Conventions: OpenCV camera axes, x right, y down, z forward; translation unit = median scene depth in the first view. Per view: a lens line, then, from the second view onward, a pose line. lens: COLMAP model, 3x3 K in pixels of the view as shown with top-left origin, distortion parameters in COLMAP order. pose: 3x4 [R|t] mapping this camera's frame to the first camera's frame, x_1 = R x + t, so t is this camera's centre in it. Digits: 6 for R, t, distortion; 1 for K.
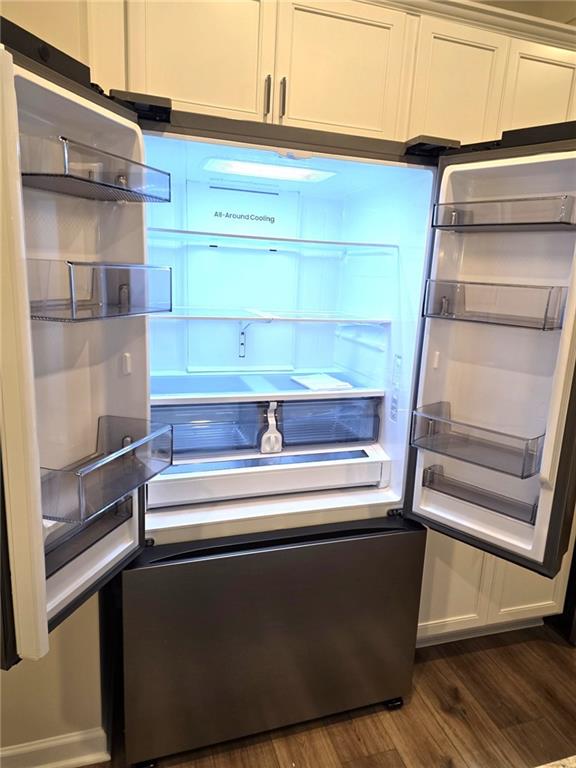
lens RADIAL K [[512.2, 0, 287.9], [0, 512.2, 382.8], [0, 0, 1]] dist [0.000236, -0.000183]
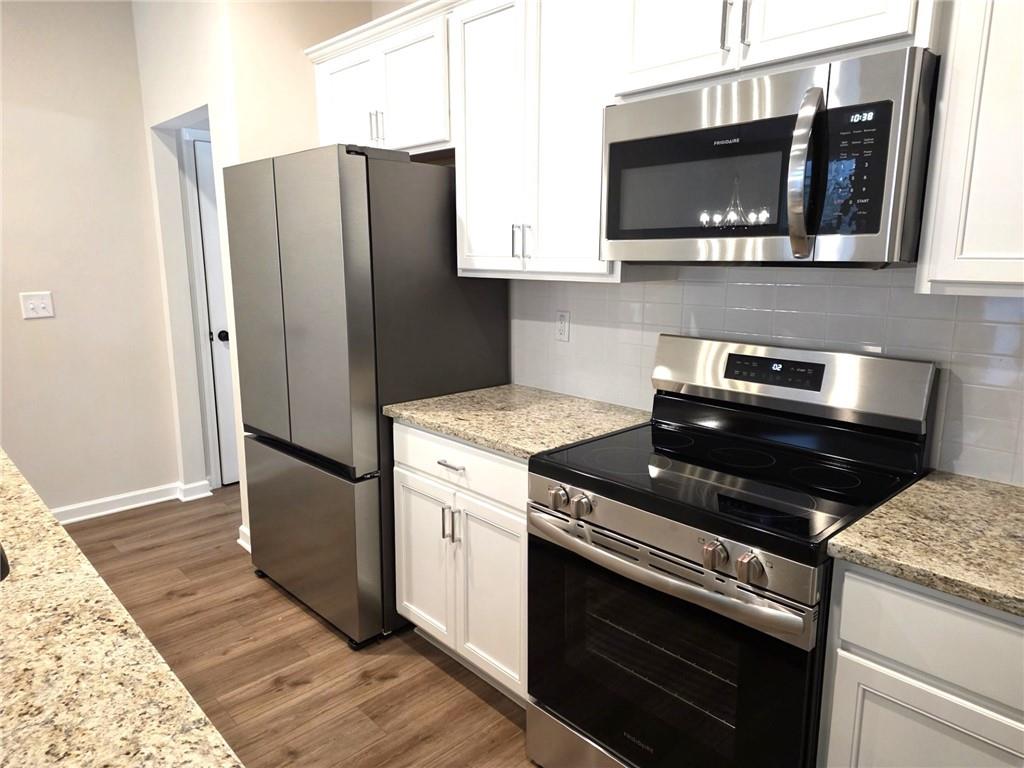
lens RADIAL K [[682.9, 0, 511.3], [0, 682.9, 382.4], [0, 0, 1]] dist [0.000236, -0.000183]
pose [[0.437744, 0.130455, -0.889585, 1.637838], [-0.179636, 0.982159, 0.055636, -0.065299], [0.880972, 0.135447, 0.453368, 0.580301]]
